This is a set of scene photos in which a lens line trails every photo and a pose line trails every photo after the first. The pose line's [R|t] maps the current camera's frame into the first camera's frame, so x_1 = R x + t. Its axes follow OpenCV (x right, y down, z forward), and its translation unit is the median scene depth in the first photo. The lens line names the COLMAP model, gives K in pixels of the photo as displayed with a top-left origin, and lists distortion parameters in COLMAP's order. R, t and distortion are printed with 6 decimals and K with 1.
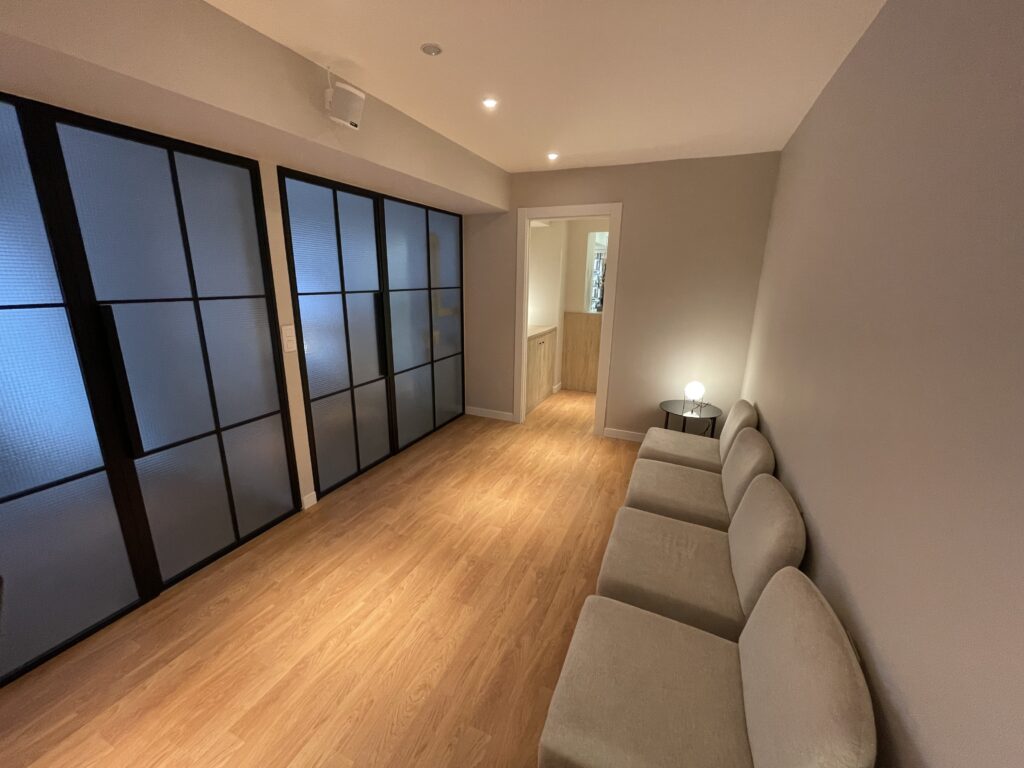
lens RADIAL K [[413.2, 0, 506.7], [0, 413.2, 385.5], [0, 0, 1]] dist [-0.002465, -0.000204]
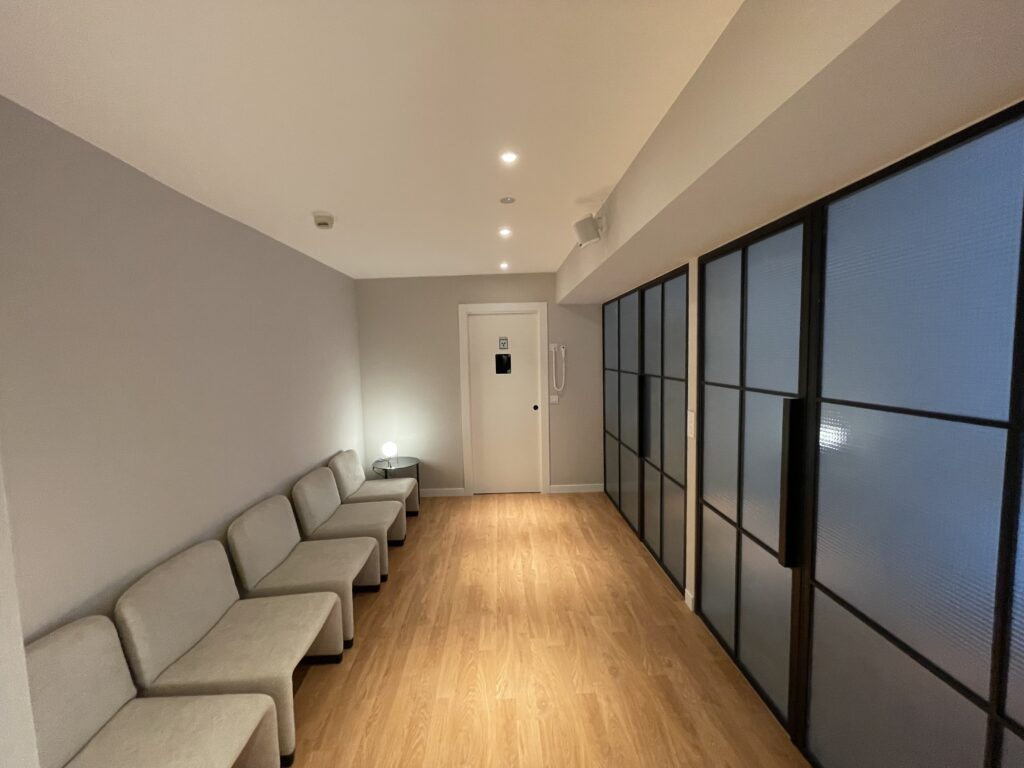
lens RADIAL K [[413.2, 0, 506.7], [0, 413.2, 385.5], [0, 0, 1]] dist [-0.002465, -0.000204]
pose [[-0.906645, 0.039219, -0.420067, 0.224545], [-0.099370, 0.947807, 0.302965, -0.359385], [0.410024, 0.316423, -0.855428, 1.285226]]
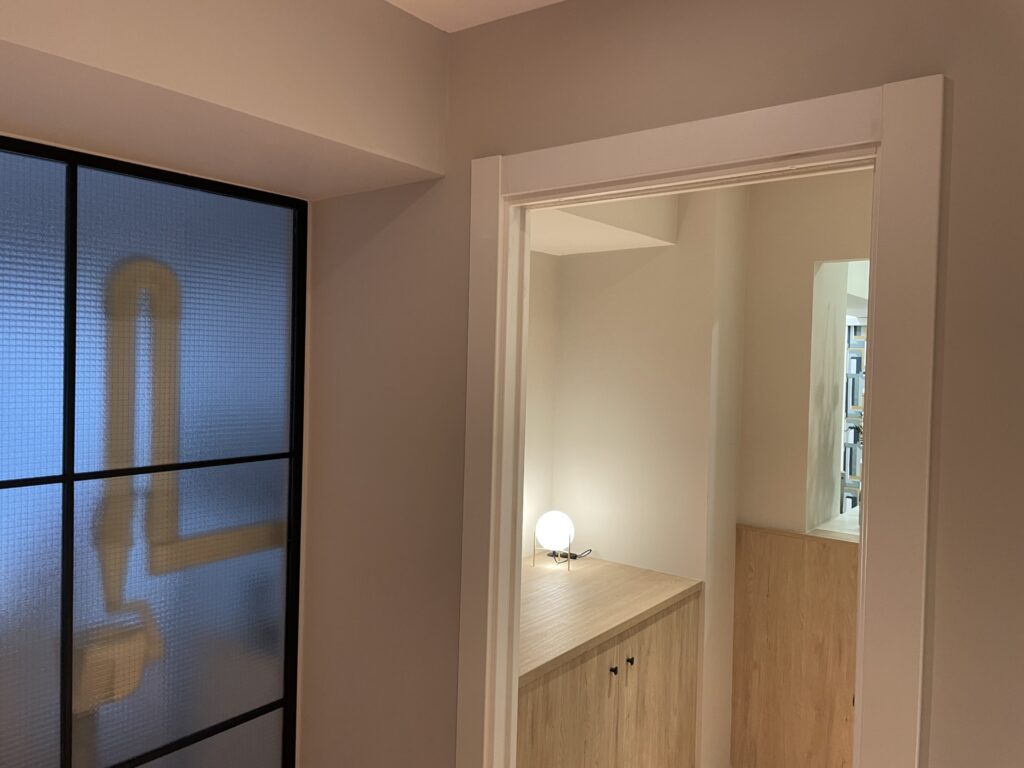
lens RADIAL K [[771.1, 0, 517.4], [0, 771.1, 372.9], [0, 0, 1]] dist [0.087588, -0.112312]
pose [[0.973099, 0.012486, -0.230047, 0.198447], [-0.068683, 0.968847, -0.237947, -0.243542], [0.219909, 0.247347, 0.943642, 0.739092]]
